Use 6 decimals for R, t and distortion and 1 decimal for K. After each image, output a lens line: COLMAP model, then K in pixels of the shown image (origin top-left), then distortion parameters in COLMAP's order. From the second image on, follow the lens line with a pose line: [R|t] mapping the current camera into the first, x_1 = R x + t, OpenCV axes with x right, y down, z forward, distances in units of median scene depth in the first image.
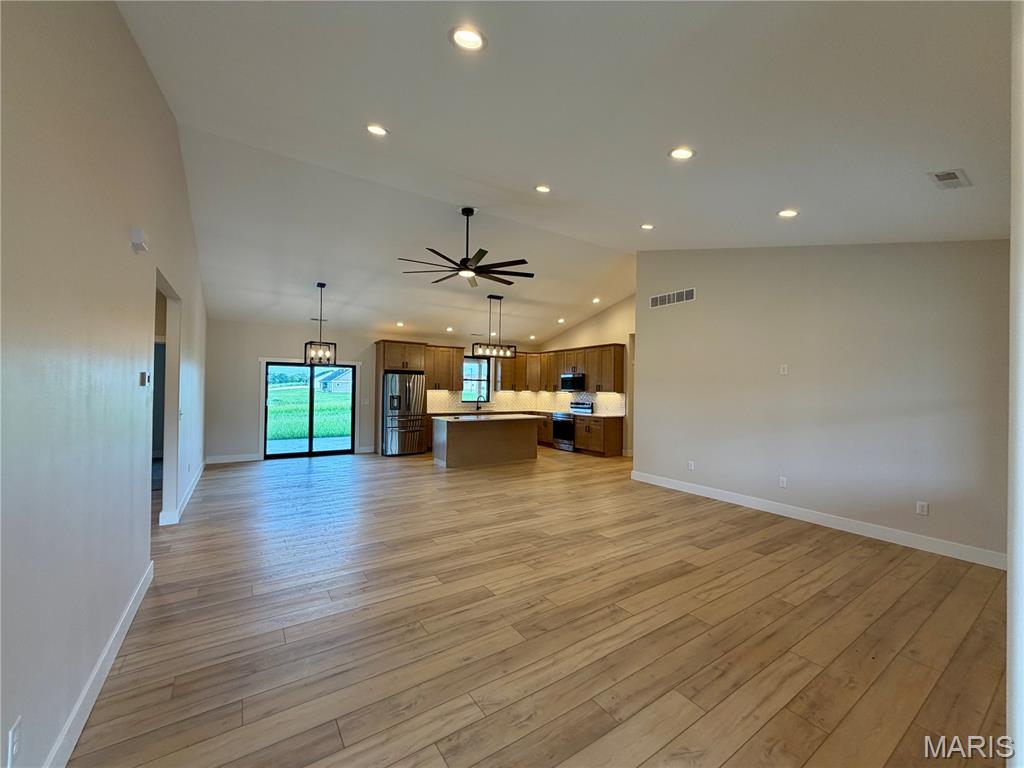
lens RADIAL K [[410.2, 0, 510.6], [0, 410.2, 385.3], [0, 0, 1]] dist [0.001630, -0.000064]
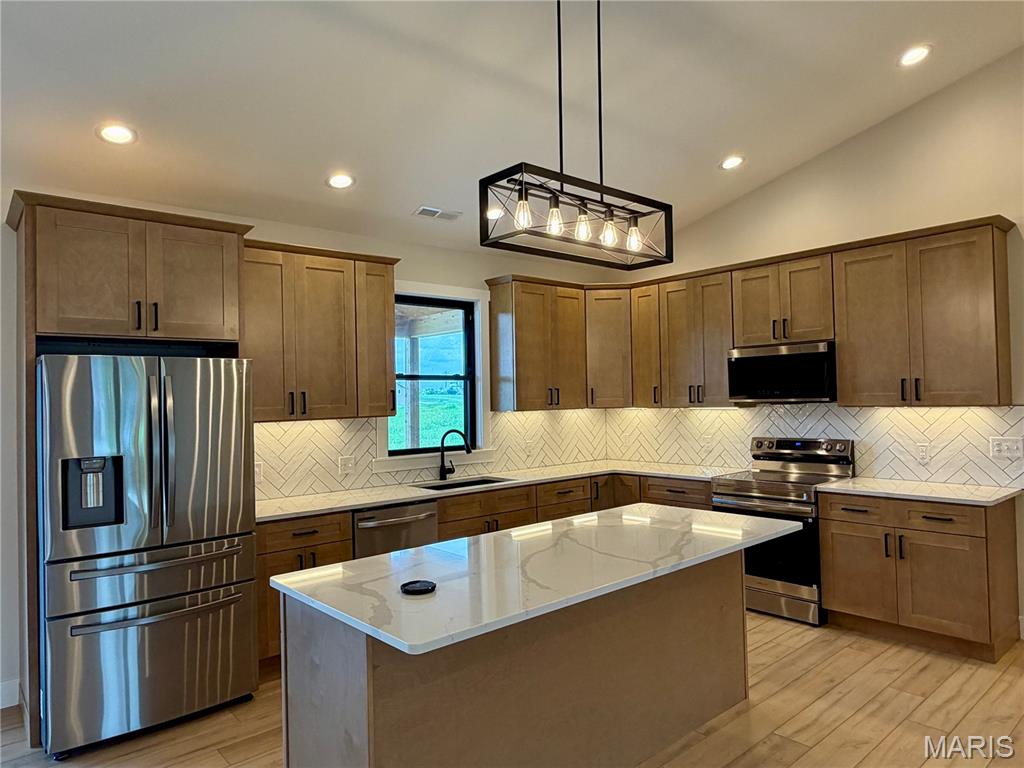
lens RADIAL K [[665.8, 0, 510.6], [0, 665.8, 387.1], [0, 0, 1]] dist [-0.005134, 0.001620]
pose [[0.990901, -0.032110, 0.130708, -0.108919], [0.032781, 0.999458, -0.002986, -0.002655], [-0.130541, 0.007243, 0.991416, 0.614406]]
